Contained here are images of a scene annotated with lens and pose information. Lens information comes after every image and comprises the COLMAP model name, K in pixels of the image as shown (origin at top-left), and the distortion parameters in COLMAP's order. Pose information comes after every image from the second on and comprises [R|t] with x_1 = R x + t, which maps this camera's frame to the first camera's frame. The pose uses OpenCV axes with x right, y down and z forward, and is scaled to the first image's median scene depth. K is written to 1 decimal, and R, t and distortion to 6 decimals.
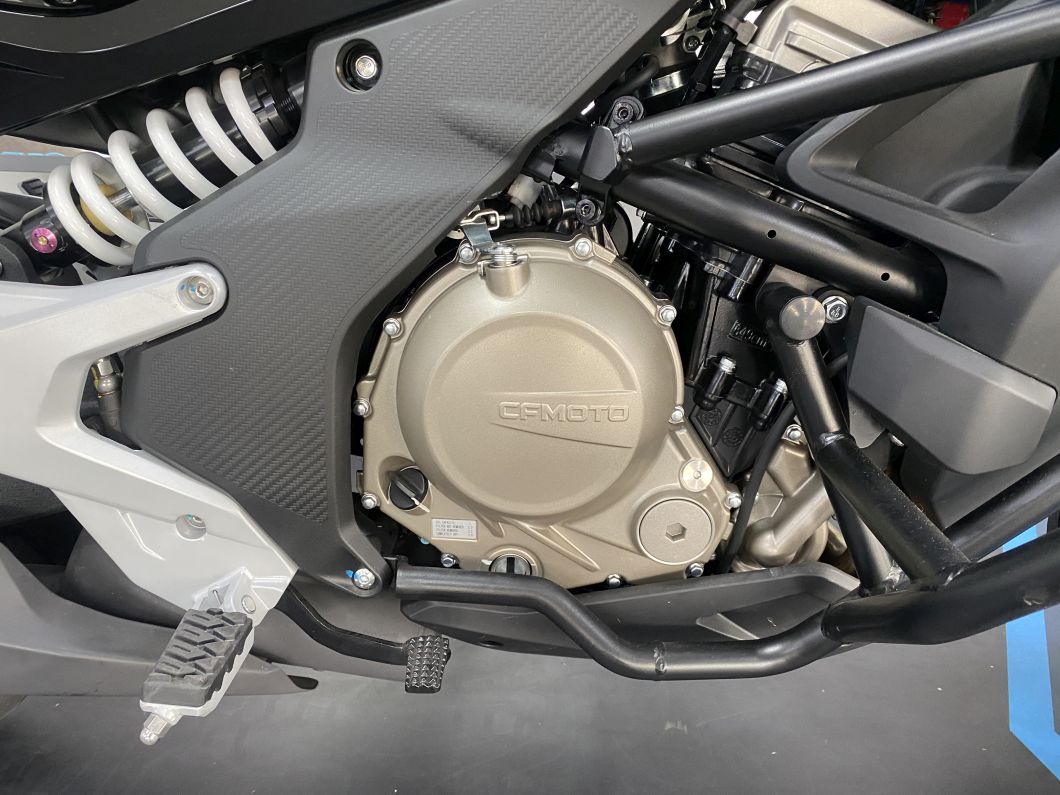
lens RADIAL K [[813.5, 0, 498.3], [0, 813.5, 398.2], [0, 0, 1]] dist [0.080316, -0.001794]
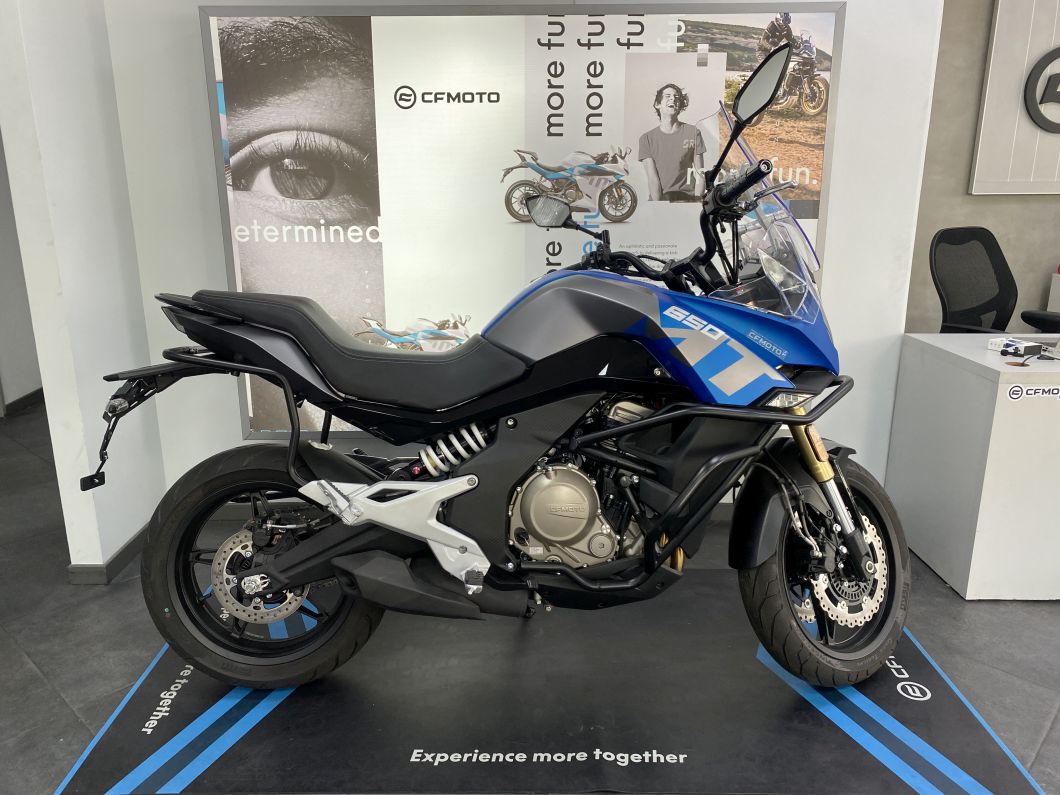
lens RADIAL K [[801.9, 0, 530.0], [0, 801.9, 397.5], [0, 0, 1]] dist [0.001773, -0.009500]
pose [[0.994986, -0.032773, 0.094494, -0.403014], [0.055821, 0.965915, -0.252769, 0.419321], [-0.082989, 0.256776, 0.962901, -2.527087]]
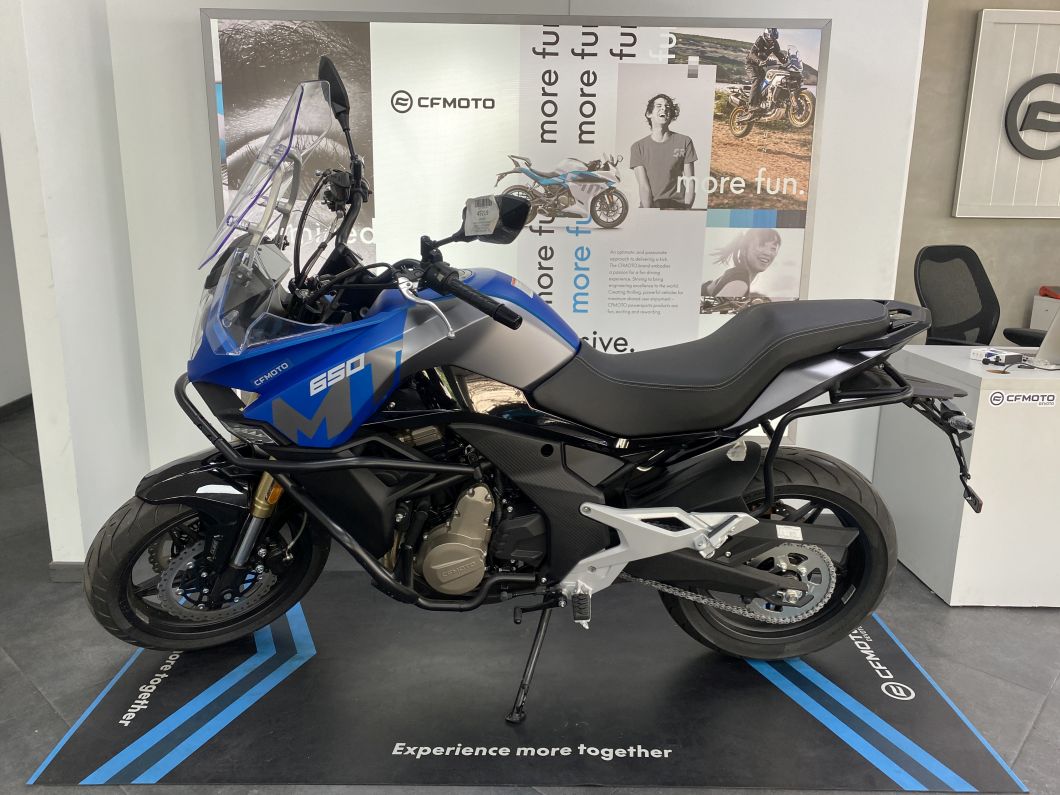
lens RADIAL K [[802.5, 0, 537.8], [0, 802.5, 396.4], [0, 0, 1]] dist [-0.004898, -0.004306]
pose [[0.993323, -0.014000, 0.114515, -0.397524], [0.046847, 0.956037, -0.289480, 0.539123], [-0.105428, 0.292912, 0.950309, -2.512507]]
